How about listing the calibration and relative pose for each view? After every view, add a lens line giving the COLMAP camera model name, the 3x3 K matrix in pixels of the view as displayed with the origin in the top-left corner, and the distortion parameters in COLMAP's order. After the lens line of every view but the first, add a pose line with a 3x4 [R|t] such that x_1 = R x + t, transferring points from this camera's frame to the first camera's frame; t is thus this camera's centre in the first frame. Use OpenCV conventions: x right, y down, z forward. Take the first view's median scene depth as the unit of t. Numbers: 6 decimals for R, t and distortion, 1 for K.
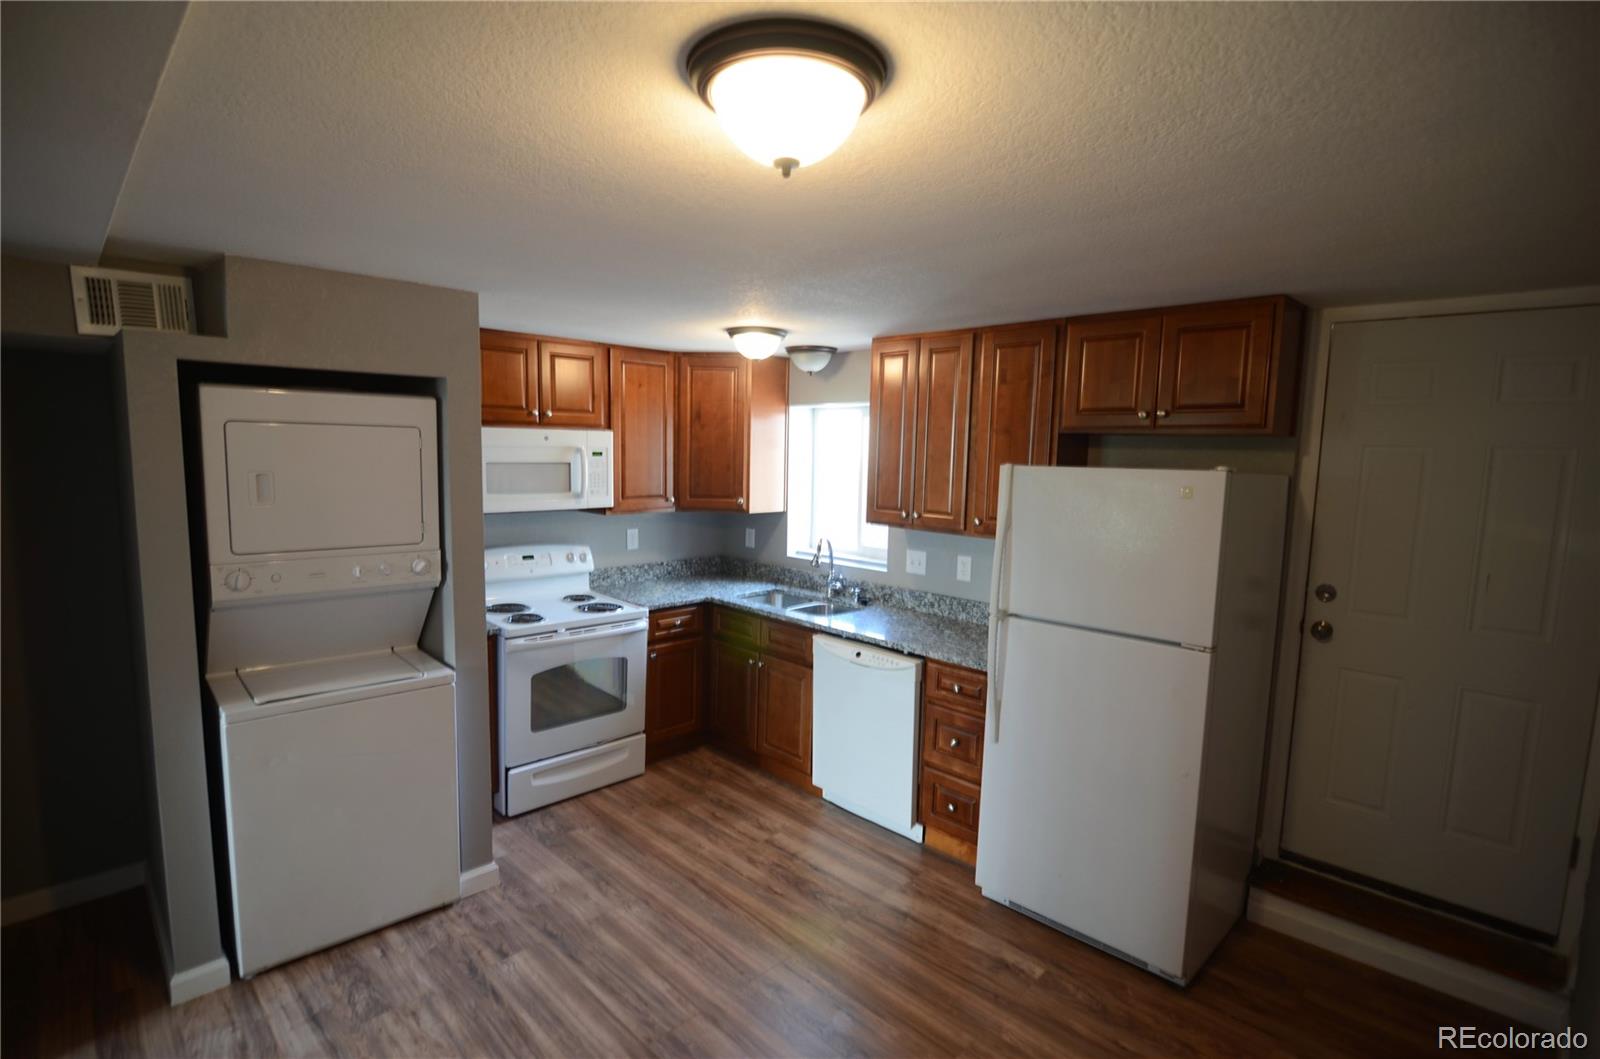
lens RADIAL K [[760.2, 0, 791.5], [0, 760.2, 535.3], [0, 0, 1]] dist [-0.014917, -0.003055]
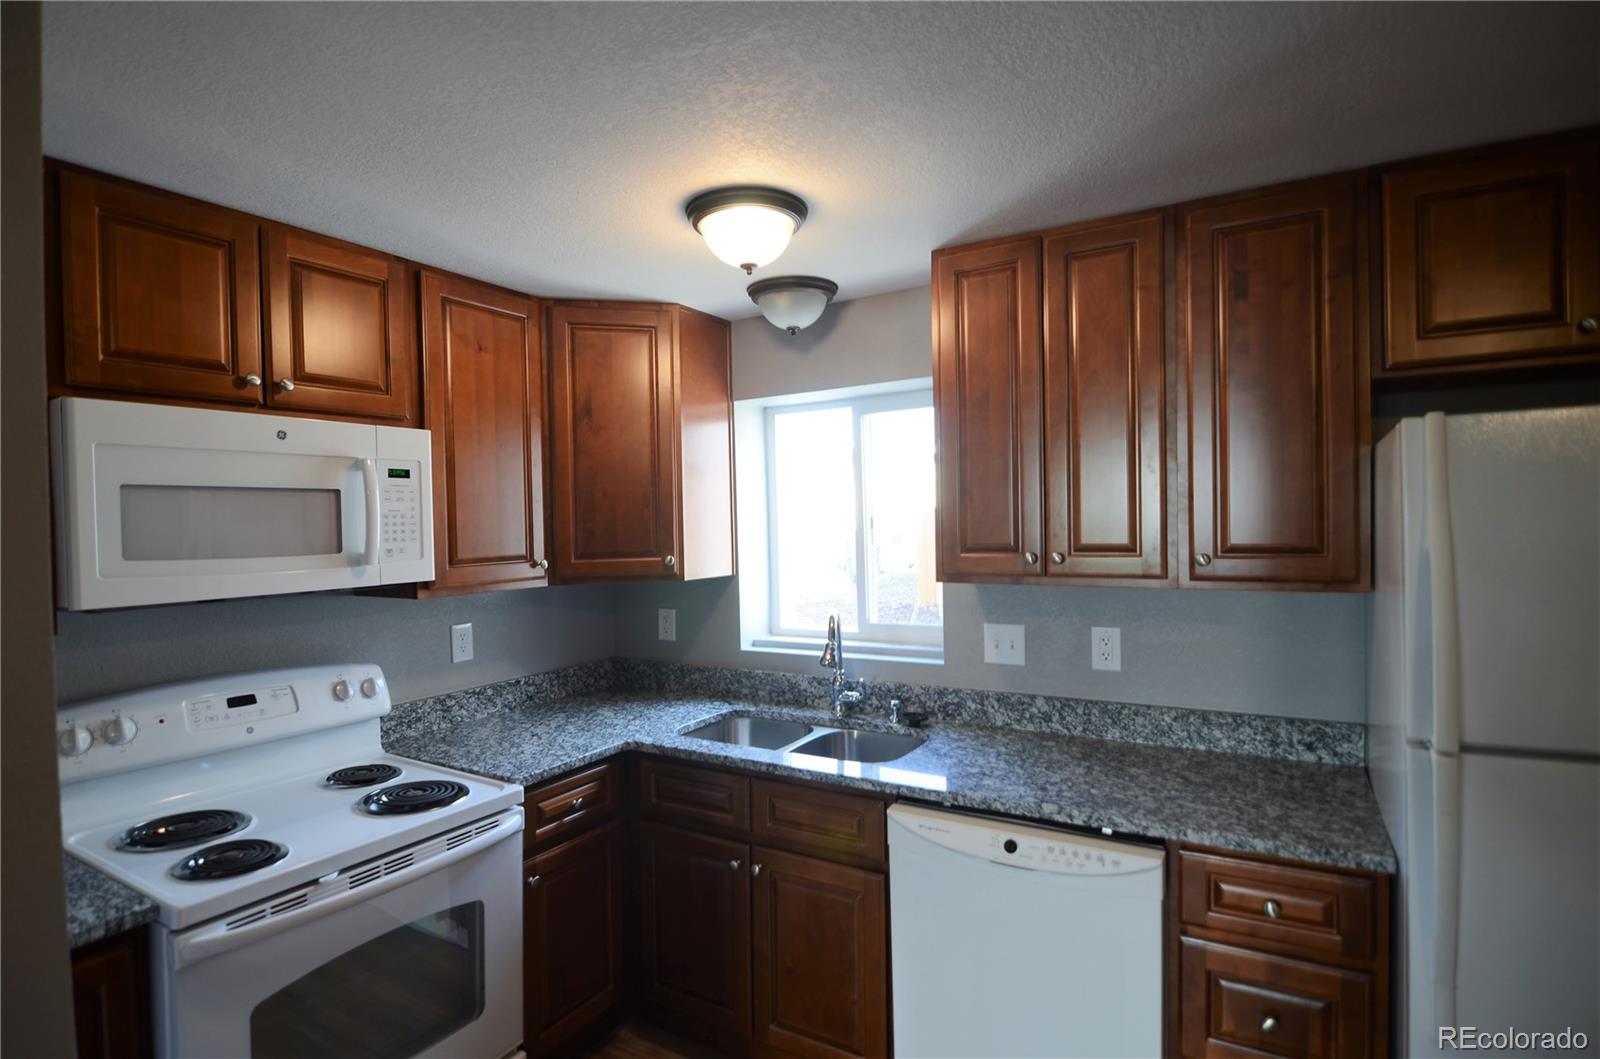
lens RADIAL K [[824.9, 0, 814.0], [0, 824.9, 529.8], [0, 0, 1]] dist [-0.020824, -0.002289]
pose [[0.964195, -0.044480, 0.261437, -0.134966], [0.070286, 0.993440, -0.090200, -0.005076], [-0.255710, 0.105345, 0.960997, 0.419836]]
